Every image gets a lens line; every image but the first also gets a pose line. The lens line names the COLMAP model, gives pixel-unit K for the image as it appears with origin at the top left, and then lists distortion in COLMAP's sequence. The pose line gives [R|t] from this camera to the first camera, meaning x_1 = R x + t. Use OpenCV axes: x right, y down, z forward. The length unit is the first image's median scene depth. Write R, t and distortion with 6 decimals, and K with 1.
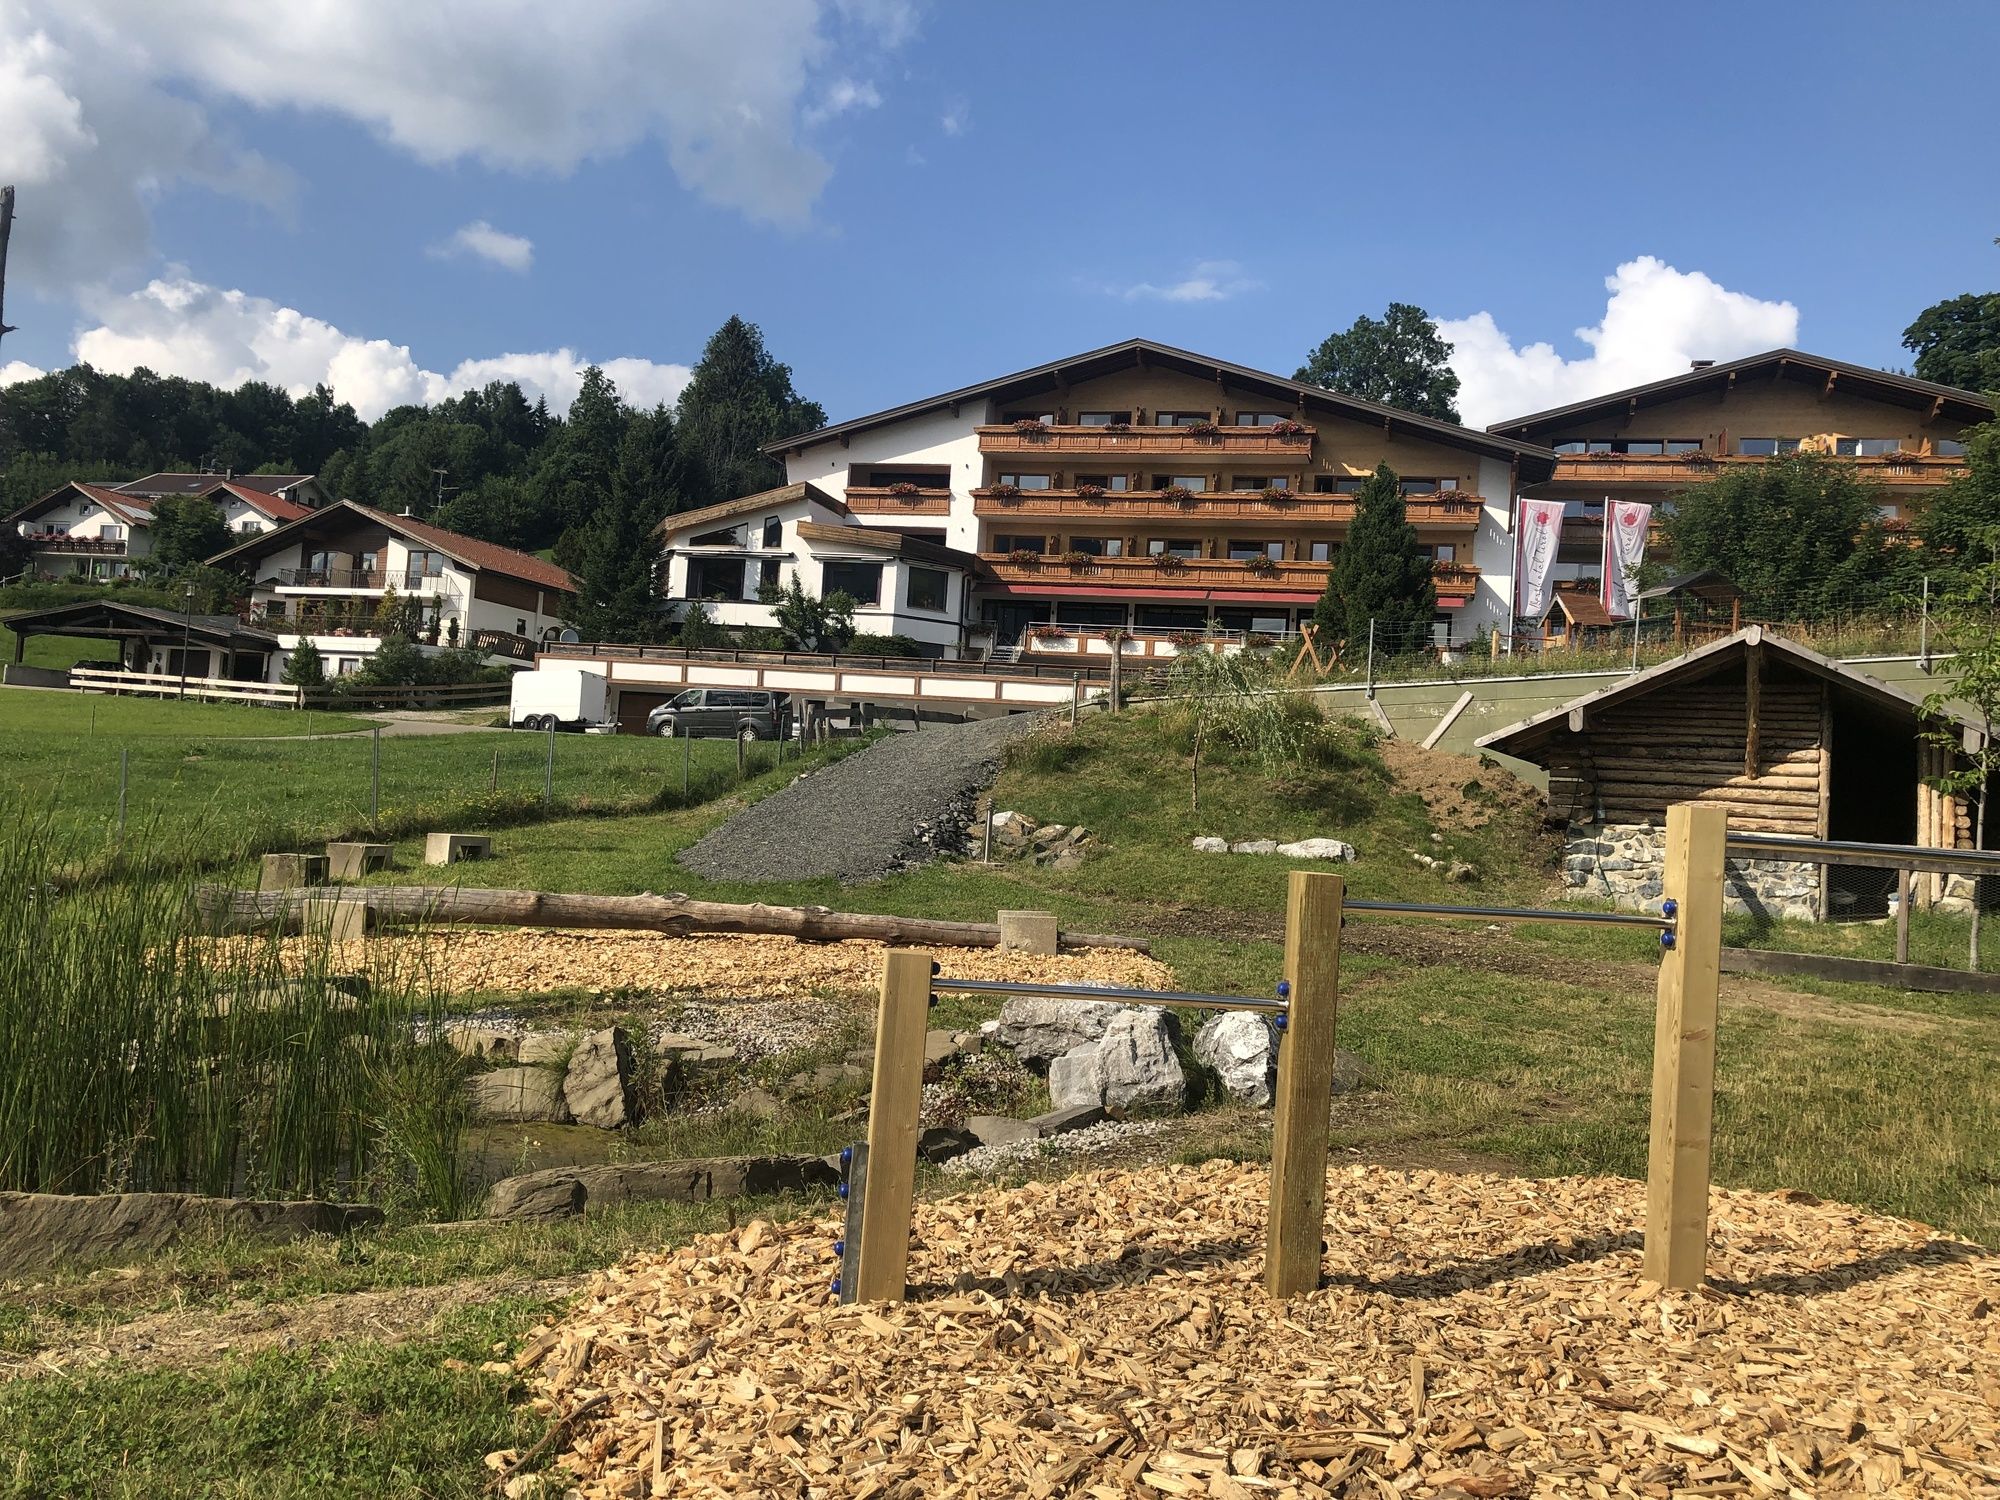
lens RADIAL K [[1587.6, 0, 1003.1], [0, 1587.6, 752.4], [0, 0, 1]] dist [-0.000773, -0.006300]
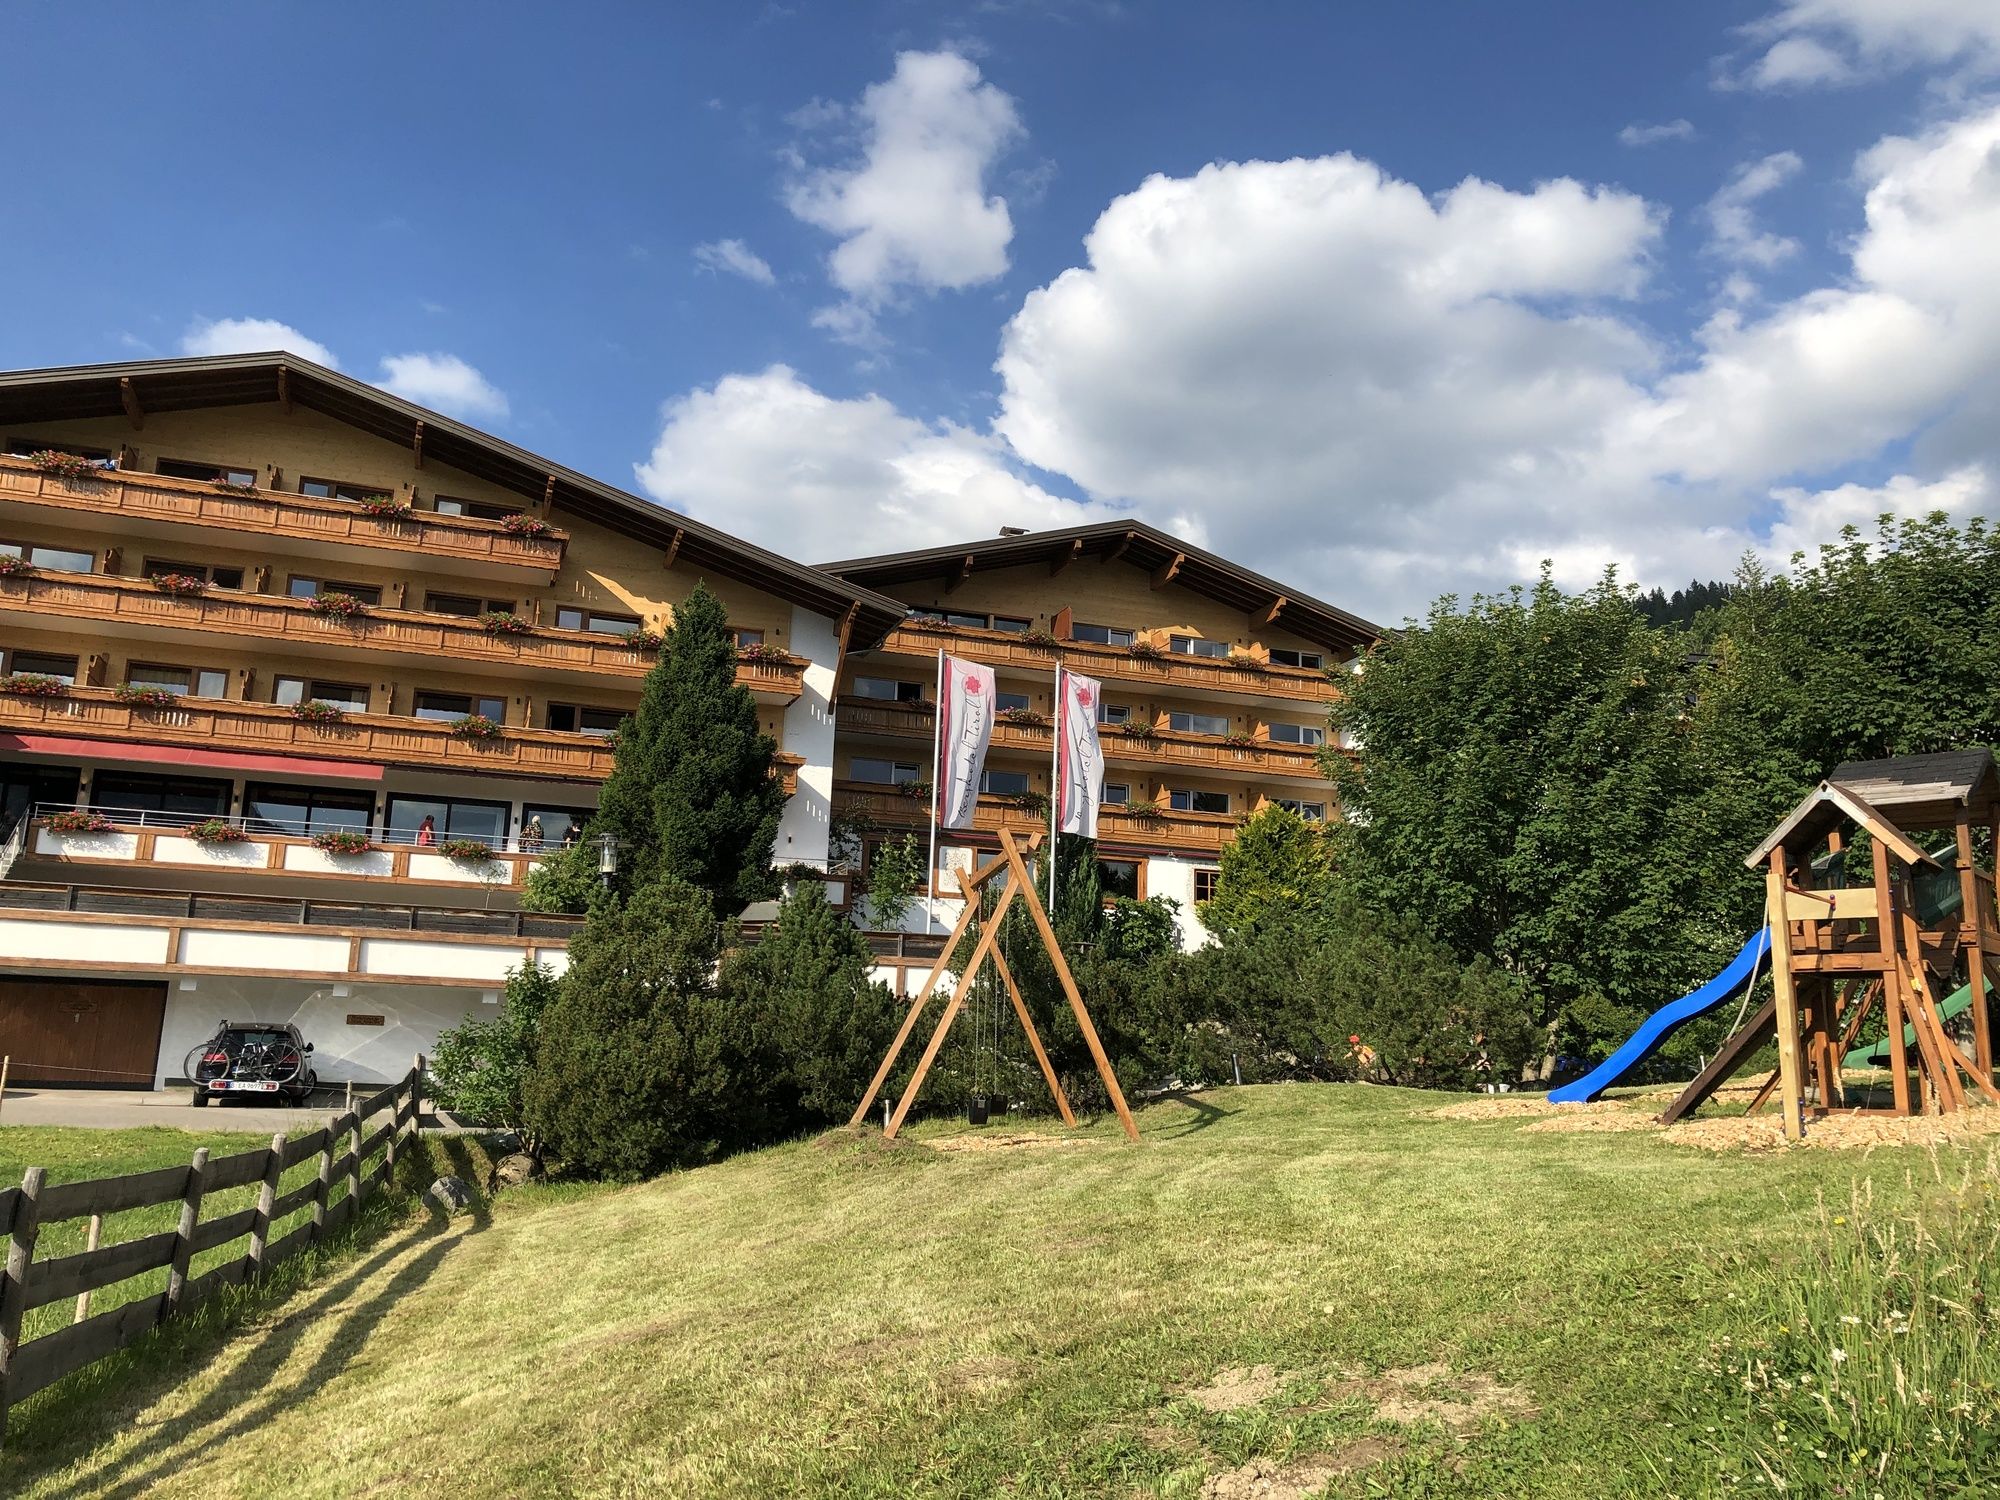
lens RADIAL K [[1587.6, 0, 1004.8], [0, 1587.6, 729.3], [0, 0, 1]] dist [-0.000773, -0.006300]
pose [[0.815512, 0.077943, 0.573468, -0.028148], [0.005247, 0.989853, -0.141998, -0.027113], [-0.578716, 0.118810, 0.806828, 0.361450]]
